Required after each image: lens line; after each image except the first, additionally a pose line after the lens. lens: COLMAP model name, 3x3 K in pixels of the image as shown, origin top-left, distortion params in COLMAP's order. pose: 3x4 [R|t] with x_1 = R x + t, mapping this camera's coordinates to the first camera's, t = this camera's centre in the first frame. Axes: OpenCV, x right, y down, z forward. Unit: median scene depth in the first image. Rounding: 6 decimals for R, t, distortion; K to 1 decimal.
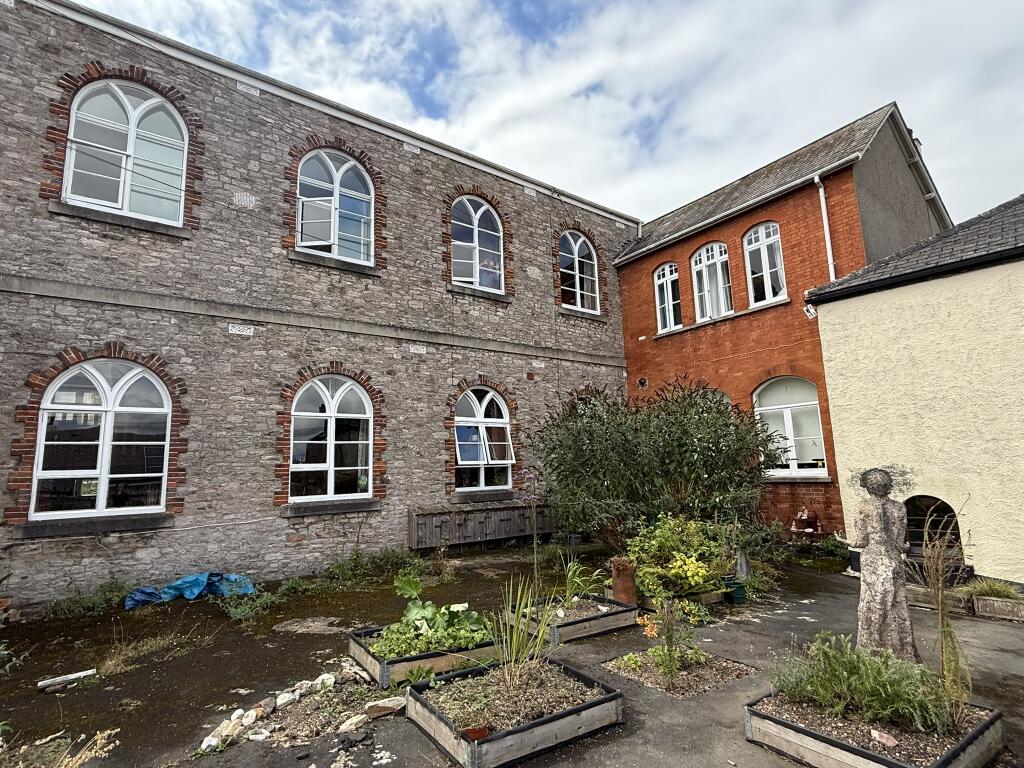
lens RADIAL K [[516.3, 0, 511.7], [0, 516.3, 387.4], [0, 0, 1]] dist [0.004038, -0.001074]
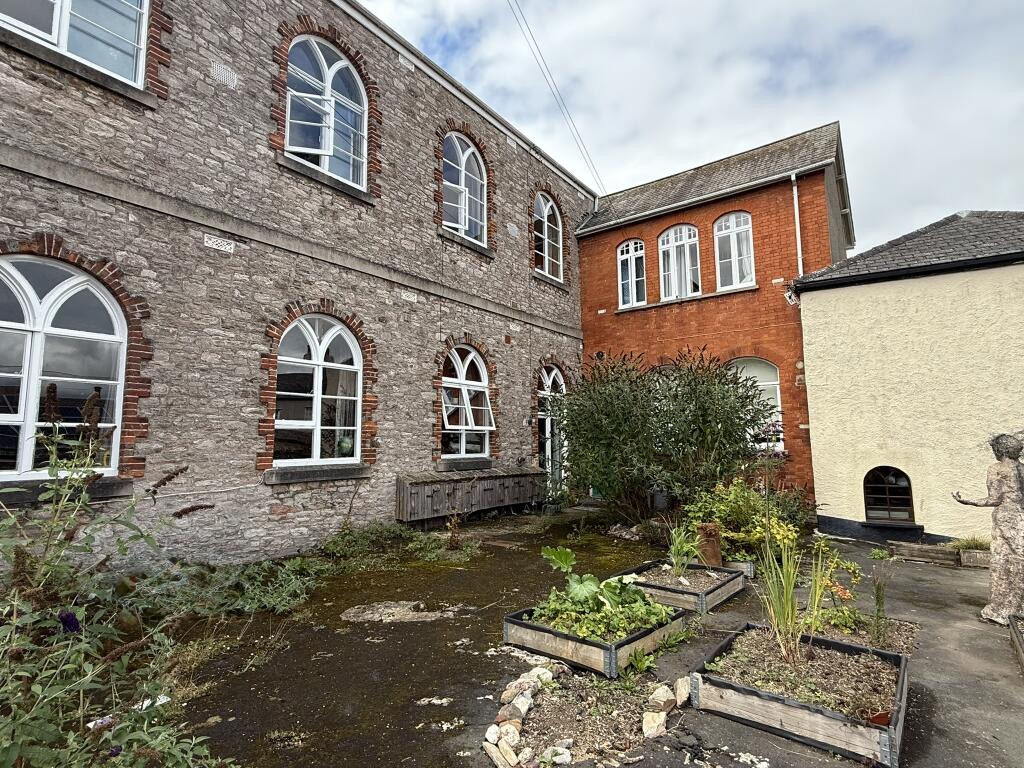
lens RADIAL K [[516.3, 0, 510.5], [0, 516.3, 384.3], [0, 0, 1]] dist [0.004038, -0.001074]
pose [[0.957860, 0.056374, 0.281648, -0.292801], [-0.067173, 0.997325, 0.028826, 0.043482], [-0.279270, -0.046530, 0.959085, 0.119725]]
